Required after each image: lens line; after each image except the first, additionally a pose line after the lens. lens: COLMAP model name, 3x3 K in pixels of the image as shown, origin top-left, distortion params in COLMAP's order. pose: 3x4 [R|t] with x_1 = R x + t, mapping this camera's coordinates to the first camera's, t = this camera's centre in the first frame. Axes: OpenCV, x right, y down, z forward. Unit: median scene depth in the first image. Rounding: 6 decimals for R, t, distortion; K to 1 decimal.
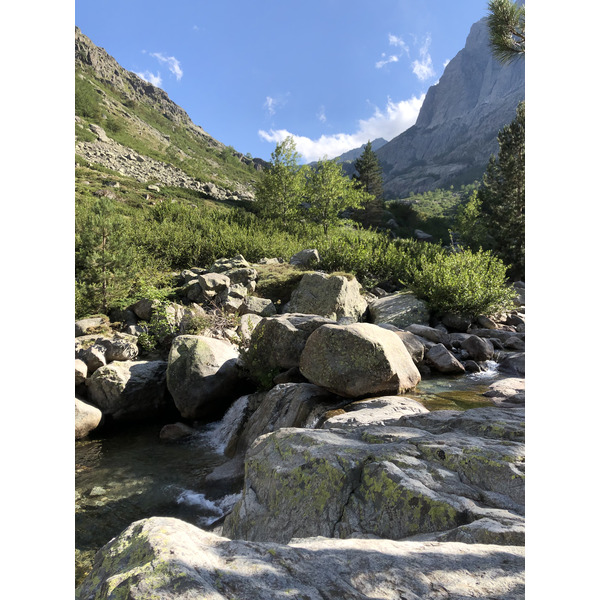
lens RADIAL K [[498.6, 0, 303.0], [0, 498.6, 287.6], [0, 0, 1]] dist [0.063215, -0.043678]
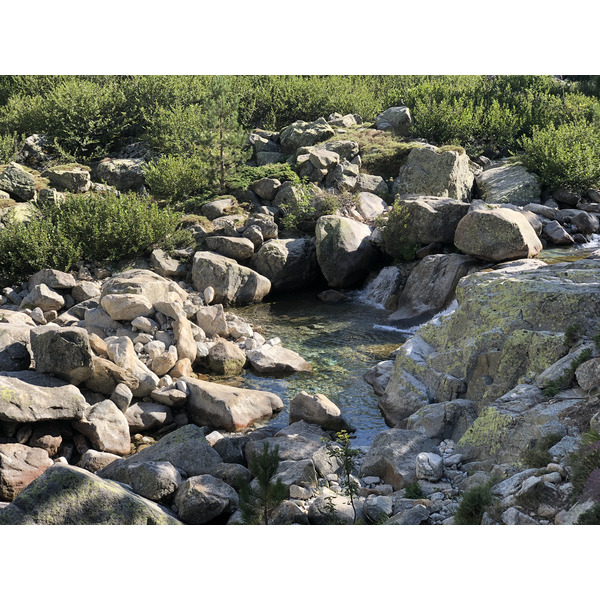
lens RADIAL K [[911.3, 0, 304.5], [0, 911.3, 287.5], [0, 0, 1]] dist [0.061582, 0.000000]
pose [[0.999424, -0.016824, 0.029474, -0.339204], [0.010644, 0.980046, 0.198486, -0.149334], [-0.032226, -0.198058, 0.979660, -1.003734]]
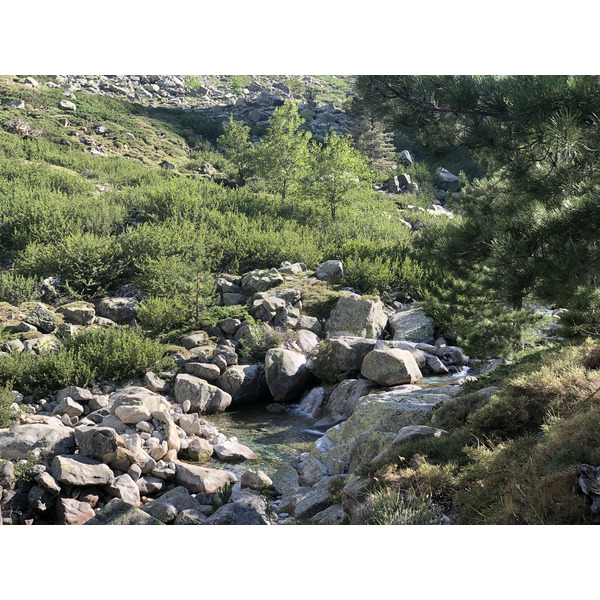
lens RADIAL K [[911.3, 0, 300.2], [0, 911.3, 300.4], [0, 0, 1]] dist [0.061582, 0.000000]
pose [[0.997827, 0.004859, 0.065716, -0.329876], [-0.011217, 0.995246, 0.096743, -0.314903], [-0.064934, -0.097270, 0.993138, -1.720571]]
